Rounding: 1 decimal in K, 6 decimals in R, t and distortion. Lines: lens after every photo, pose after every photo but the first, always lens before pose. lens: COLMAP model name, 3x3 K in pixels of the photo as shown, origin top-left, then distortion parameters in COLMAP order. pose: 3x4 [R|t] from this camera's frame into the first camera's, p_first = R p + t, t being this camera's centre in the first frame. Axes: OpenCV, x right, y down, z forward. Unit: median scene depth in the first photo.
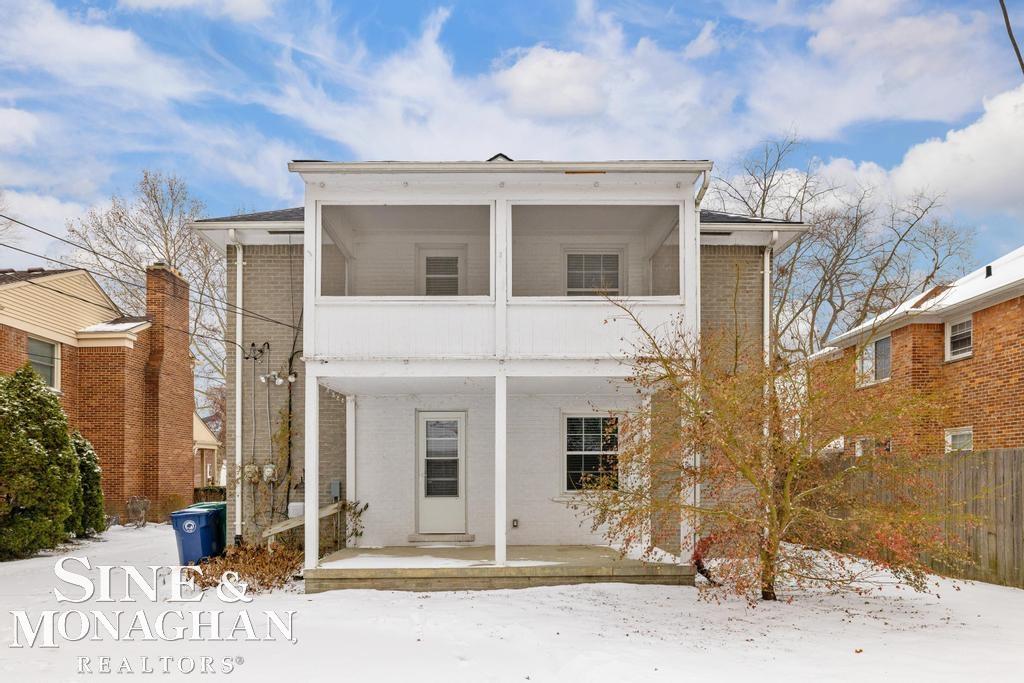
lens RADIAL K [[660.8, 0, 514.4], [0, 660.8, 469.4], [0, 0, 1]] dist [0.000209, 0.002528]
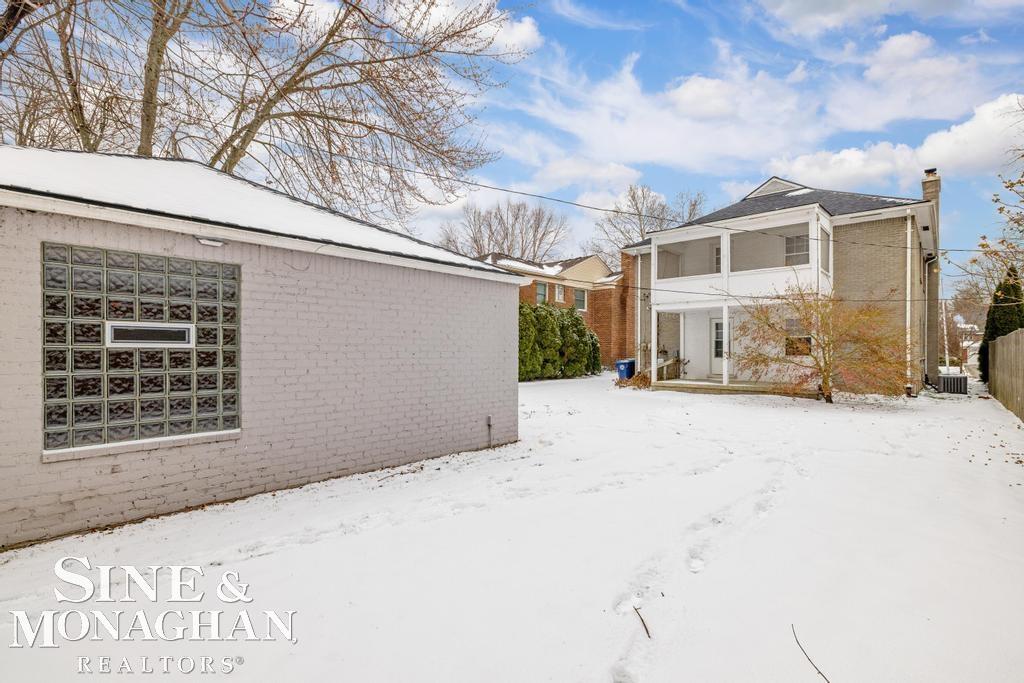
lens RADIAL K [[493.7, 0, 510.7], [0, 493.7, 360.9], [0, 0, 1]] dist [-0.000258, -0.000132]
pose [[0.707775, 0.020877, -0.706130, 0.542181], [0.001331, 0.999522, 0.030886, 0.001741], [0.706437, -0.022800, 0.707408, -0.639680]]
